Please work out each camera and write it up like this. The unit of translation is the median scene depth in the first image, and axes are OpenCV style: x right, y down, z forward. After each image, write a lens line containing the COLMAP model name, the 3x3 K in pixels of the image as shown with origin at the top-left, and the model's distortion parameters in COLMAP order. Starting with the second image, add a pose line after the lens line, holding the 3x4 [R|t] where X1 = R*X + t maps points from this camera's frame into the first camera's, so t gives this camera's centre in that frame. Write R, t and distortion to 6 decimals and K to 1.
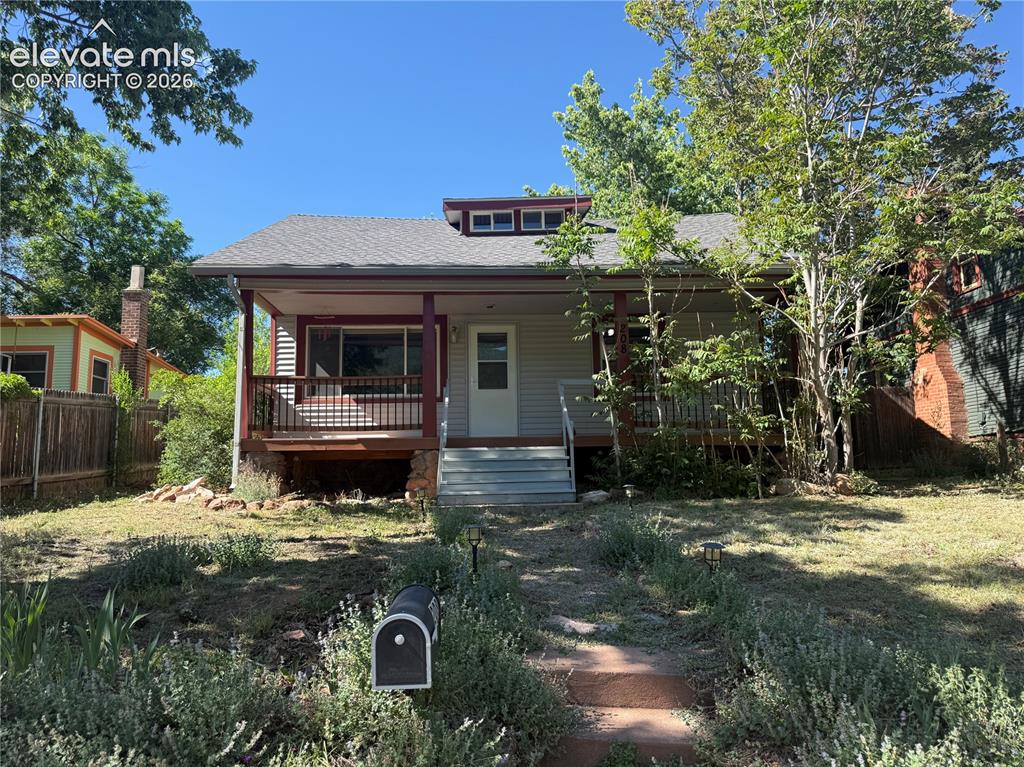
lens RADIAL K [[727.8, 0, 518.3], [0, 727.8, 386.5], [0, 0, 1]] dist [0.009722, -0.000312]
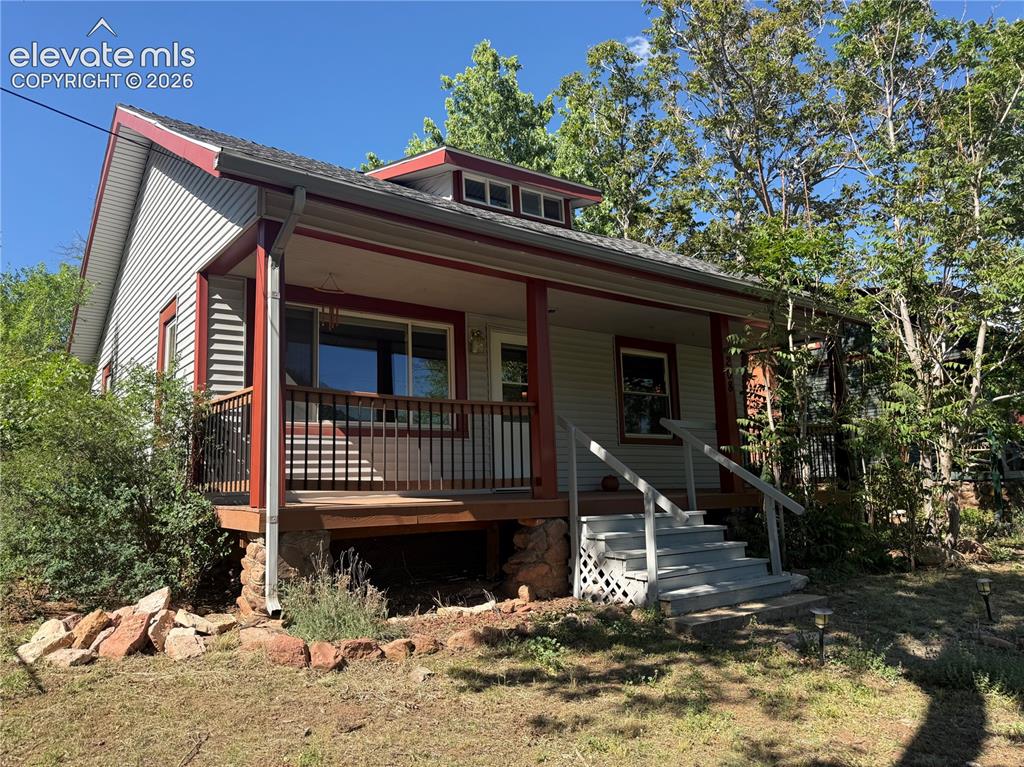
lens RADIAL K [[727.8, 0, 512.6], [0, 727.8, 377.2], [0, 0, 1]] dist [0.009722, -0.000312]
pose [[0.817547, 0.082652, 0.569899, -0.459331], [-0.064888, 0.996566, -0.051446, -0.003535], [-0.572194, 0.005080, 0.820102, 0.408188]]
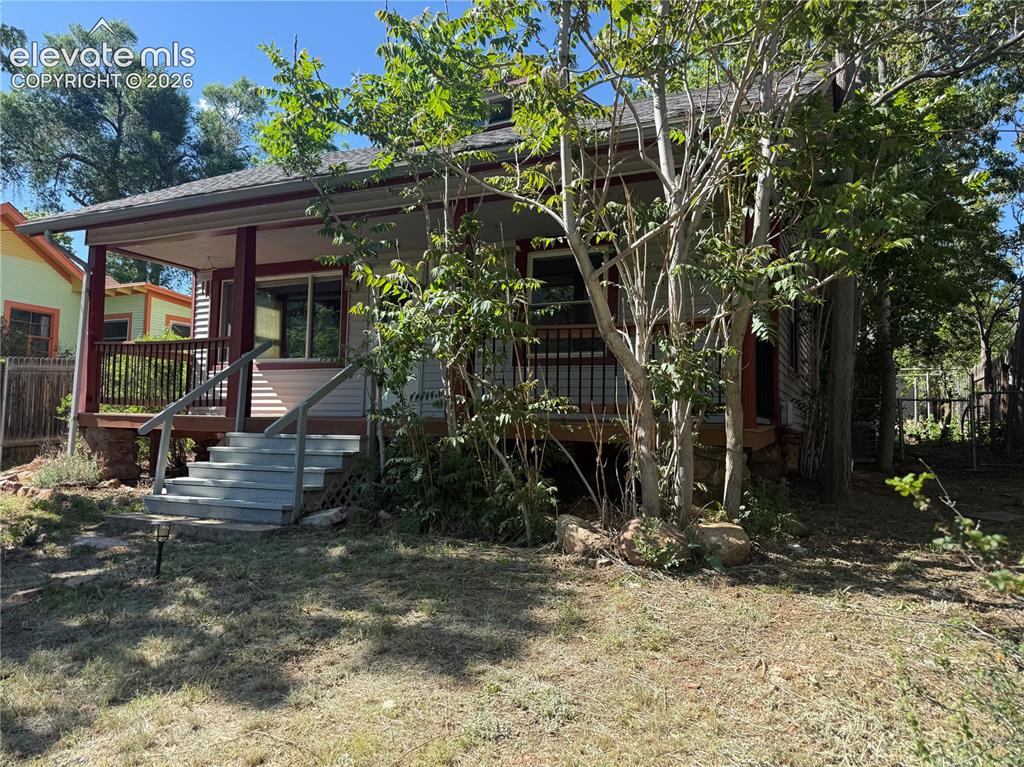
lens RADIAL K [[727.8, 0, 512.3], [0, 727.8, 385.0], [0, 0, 1]] dist [0.009722, -0.000312]
pose [[0.889760, 0.007386, -0.456369, 0.424855], [0.022432, 0.997953, 0.059886, -0.003300], [0.455878, -0.063522, 0.887773, 0.378426]]
